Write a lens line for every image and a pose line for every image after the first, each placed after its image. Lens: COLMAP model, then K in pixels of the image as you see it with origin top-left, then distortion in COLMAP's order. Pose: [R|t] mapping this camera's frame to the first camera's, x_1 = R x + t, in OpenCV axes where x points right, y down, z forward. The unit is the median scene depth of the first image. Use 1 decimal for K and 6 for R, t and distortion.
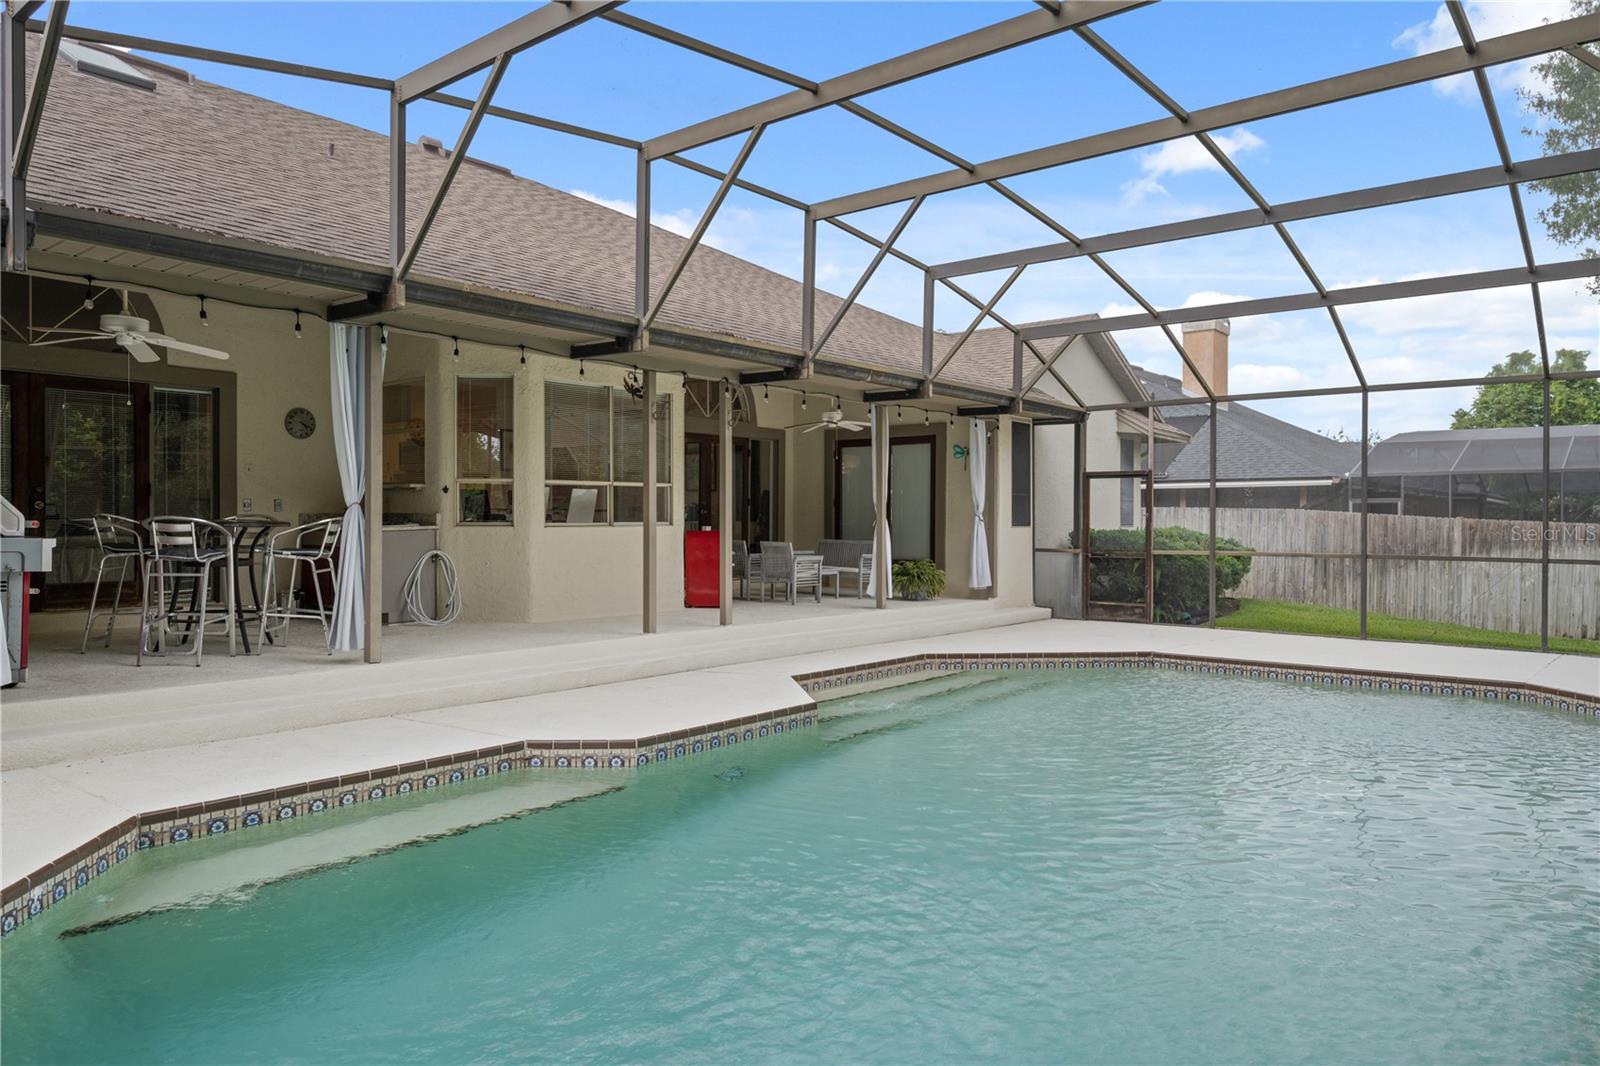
lens RADIAL K [[1049.2, 0, 800.0], [0, 1049.2, 533.0], [0, 0, 1]] dist [0.004740, -0.001092]
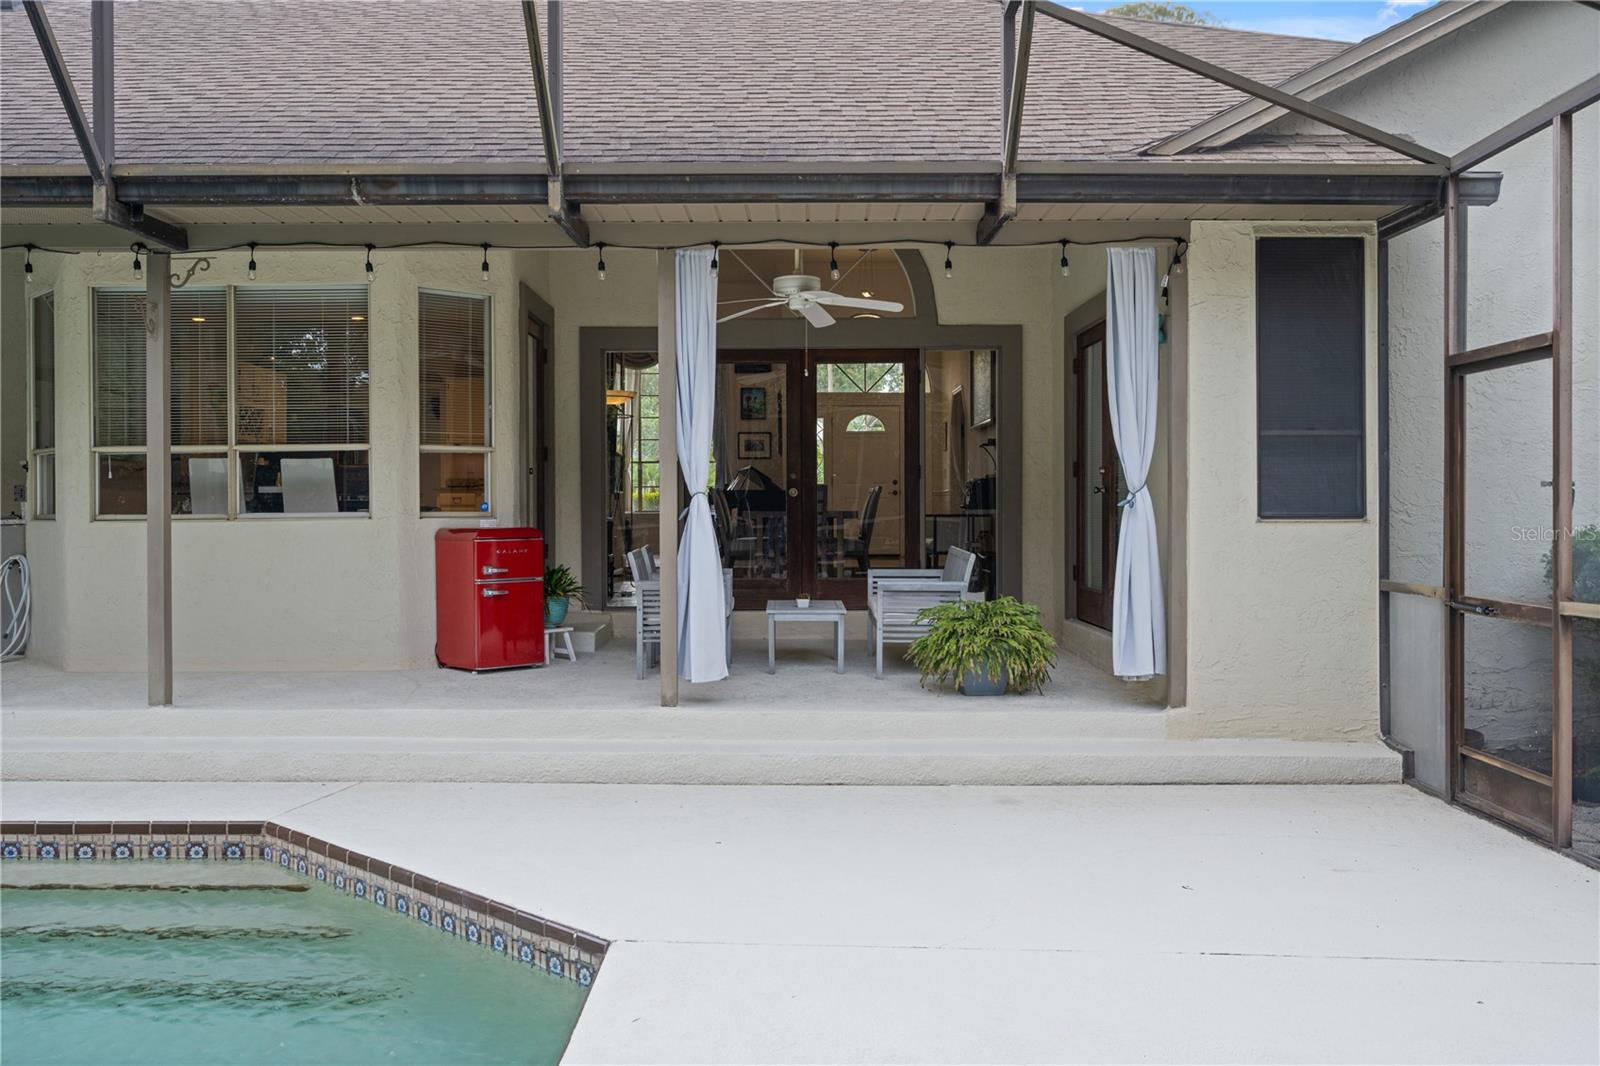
lens RADIAL K [[1371.5, 0, 800.0], [0, 1371.5, 533.0], [0, 0, 1]] dist [0.002300, 0.002429]
pose [[0.641949, 0.007775, -0.766708, 0.473977], [-0.002993, 0.999966, 0.007635, -0.004498], [0.766741, -0.002606, 0.641951, 0.562508]]
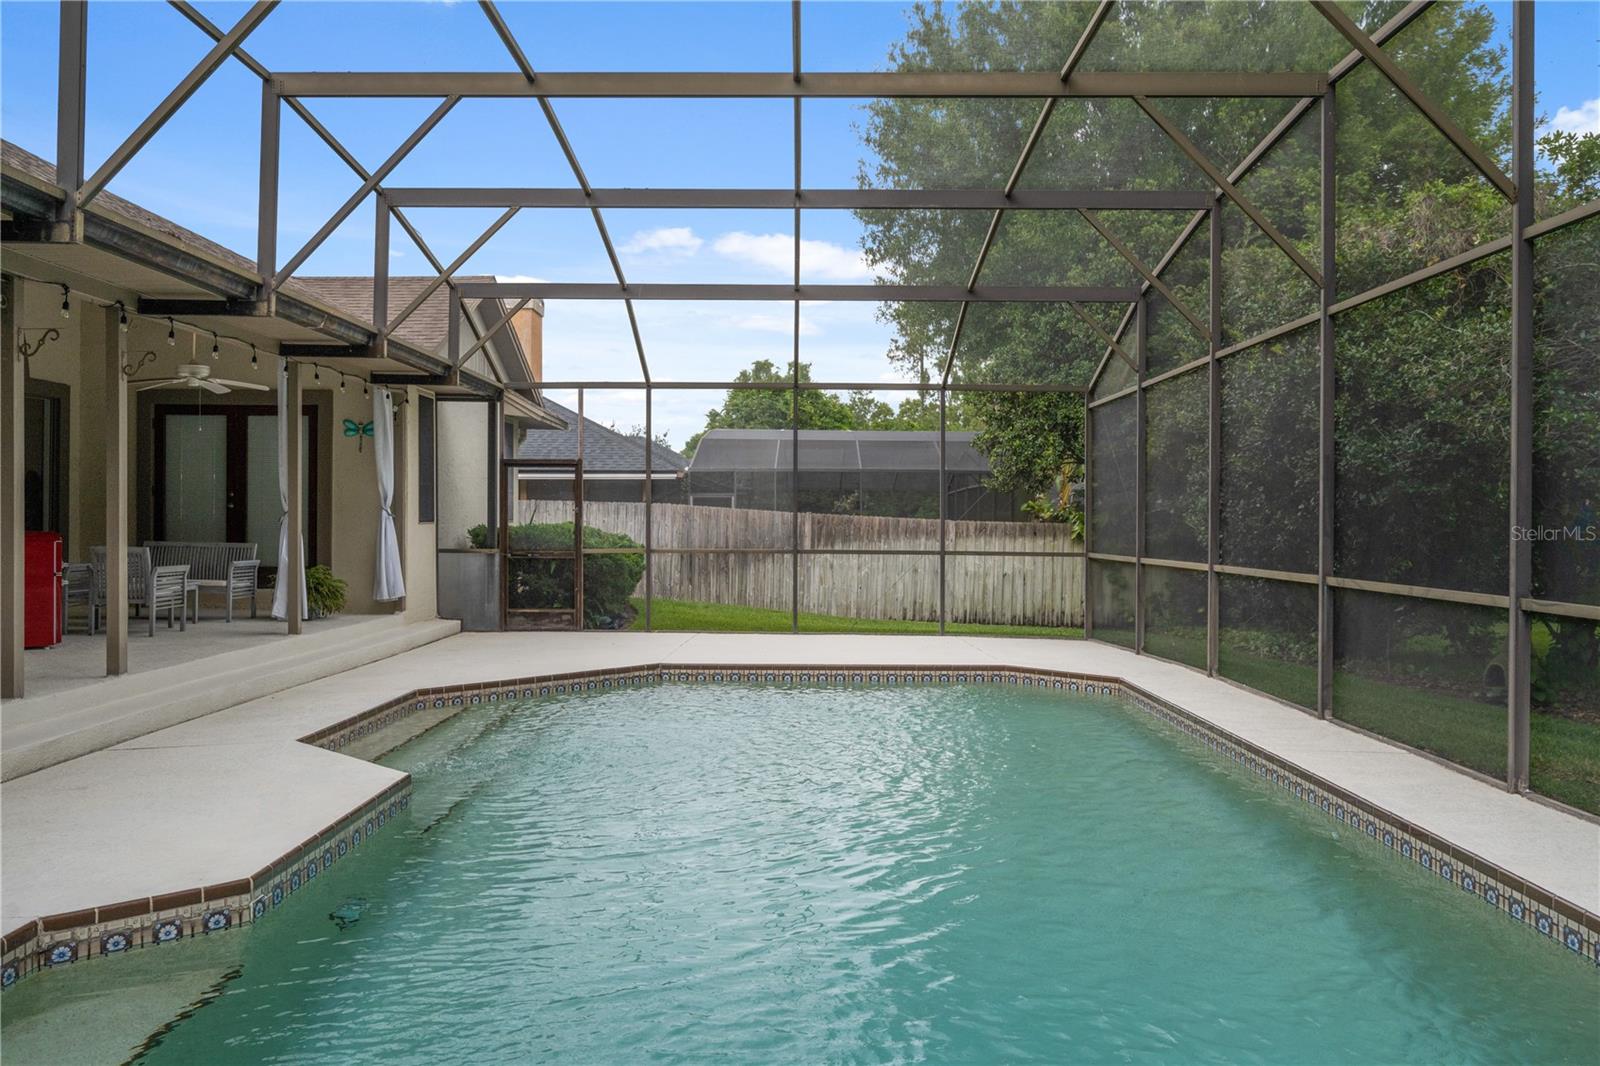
lens RADIAL K [[1157.4, 0, 795.7], [0, 1157.4, 519.2], [0, 0, 1]] dist [-0.001284, 0.002473]
pose [[0.778553, -0.001268, 0.627577, -0.137055], [0.005583, 0.999972, -0.004906, -0.002923], [-0.627554, 0.007323, 0.778539, 0.113277]]
